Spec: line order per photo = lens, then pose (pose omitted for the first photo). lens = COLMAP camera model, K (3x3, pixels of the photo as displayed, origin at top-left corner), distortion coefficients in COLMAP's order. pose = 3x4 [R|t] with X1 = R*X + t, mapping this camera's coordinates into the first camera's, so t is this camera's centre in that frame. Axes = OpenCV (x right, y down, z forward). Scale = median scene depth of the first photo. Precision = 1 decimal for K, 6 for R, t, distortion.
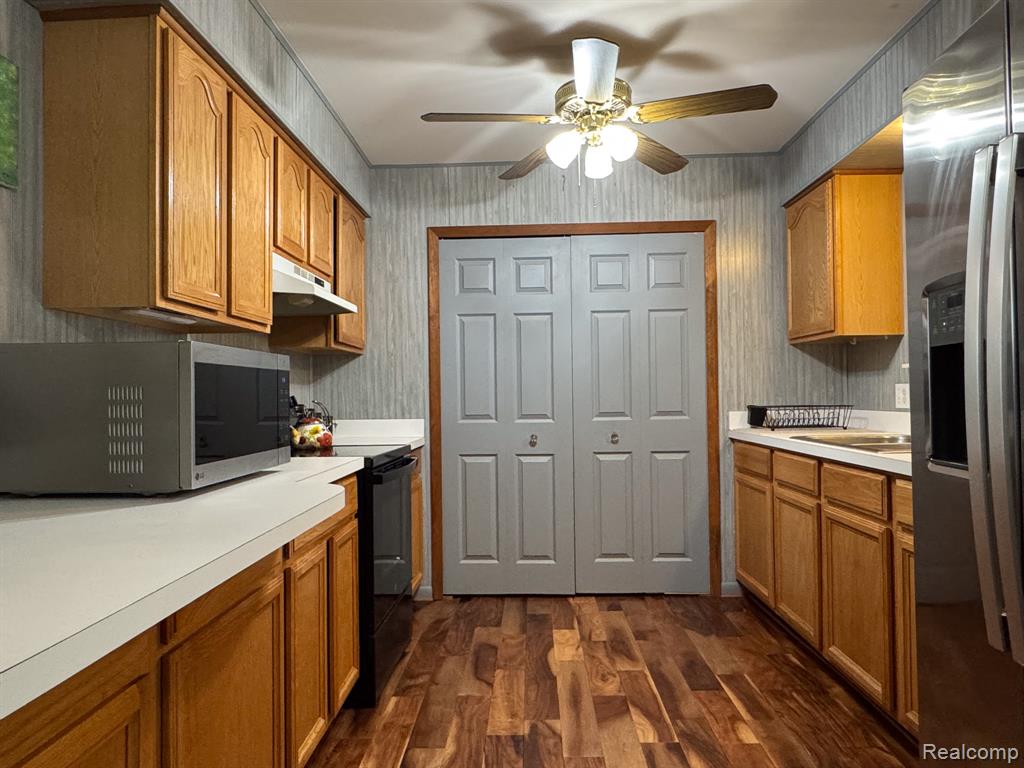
lens RADIAL K [[699.8, 0, 508.5], [0, 699.8, 387.1], [0, 0, 1]] dist [-0.005339, 0.003440]
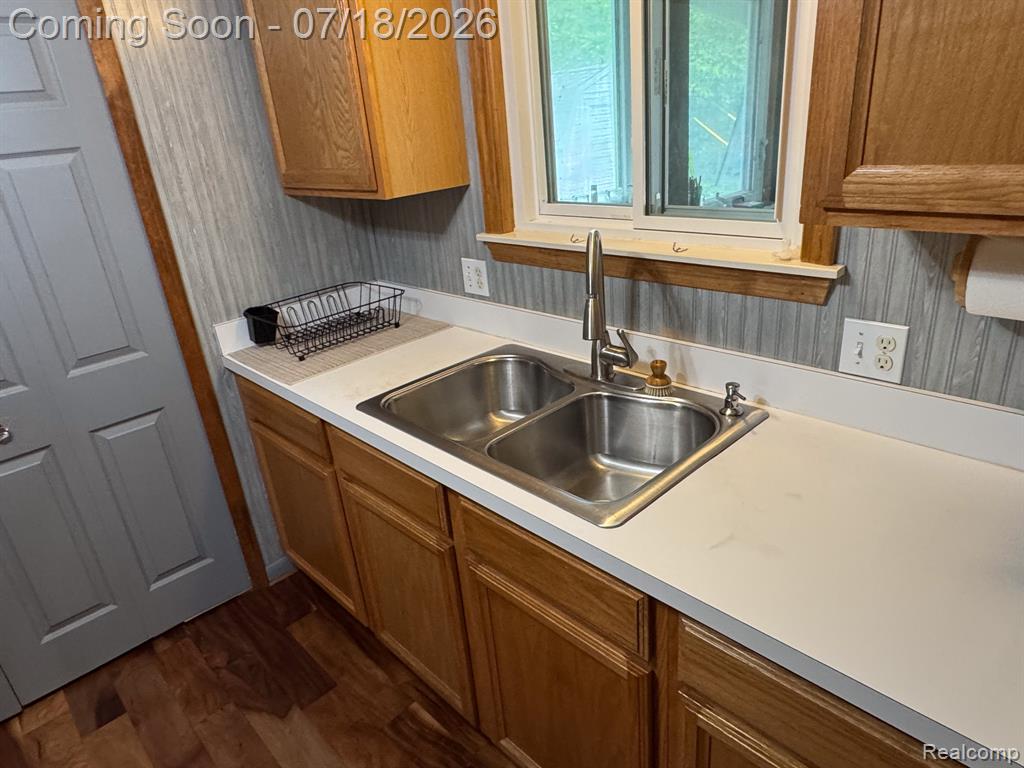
lens RADIAL K [[653.9, 0, 507.8], [0, 653.9, 386.1], [0, 0, 1]] dist [-0.005287, 0.003195]
pose [[0.702053, -0.323162, 0.634577, 0.123061], [0.073199, 0.919132, 0.387089, -0.114124], [-0.708353, -0.225307, 0.668934, 0.444800]]
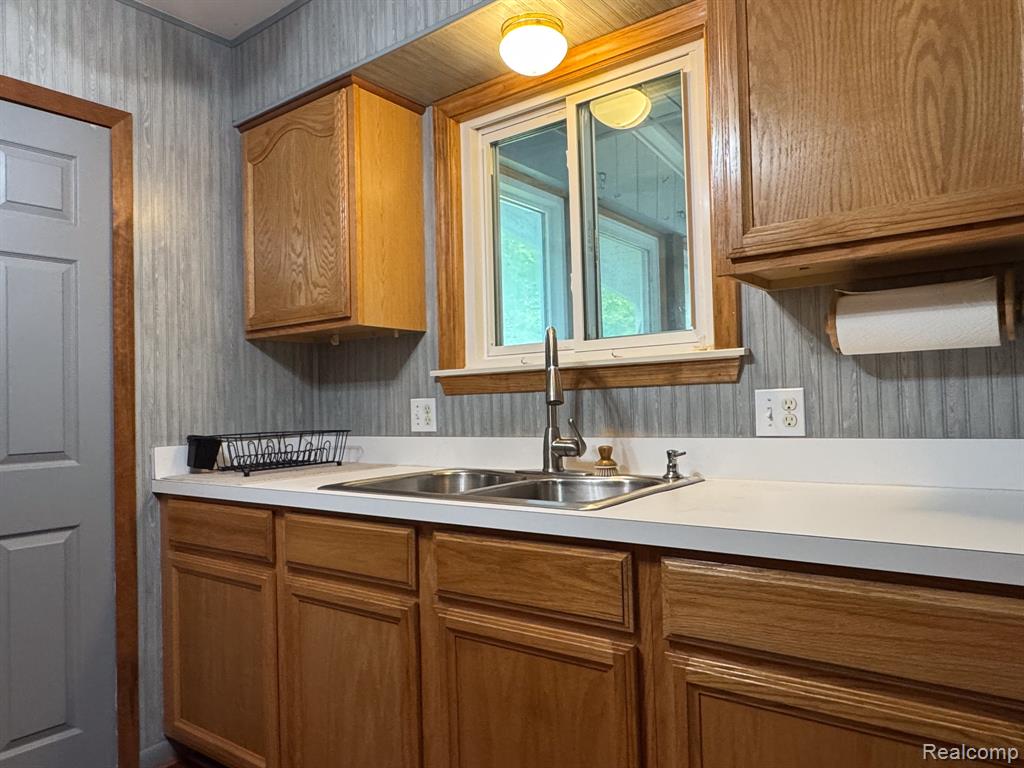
lens RADIAL K [[699.8, 0, 508.5], [0, 699.8, 387.1], [0, 0, 1]] dist [-0.005339, 0.003440]
pose [[0.581865, 0.017631, 0.813094, 0.014457], [0.012046, 0.999468, -0.030292, 0.005864], [-0.813196, 0.027421, 0.581343, 0.422742]]
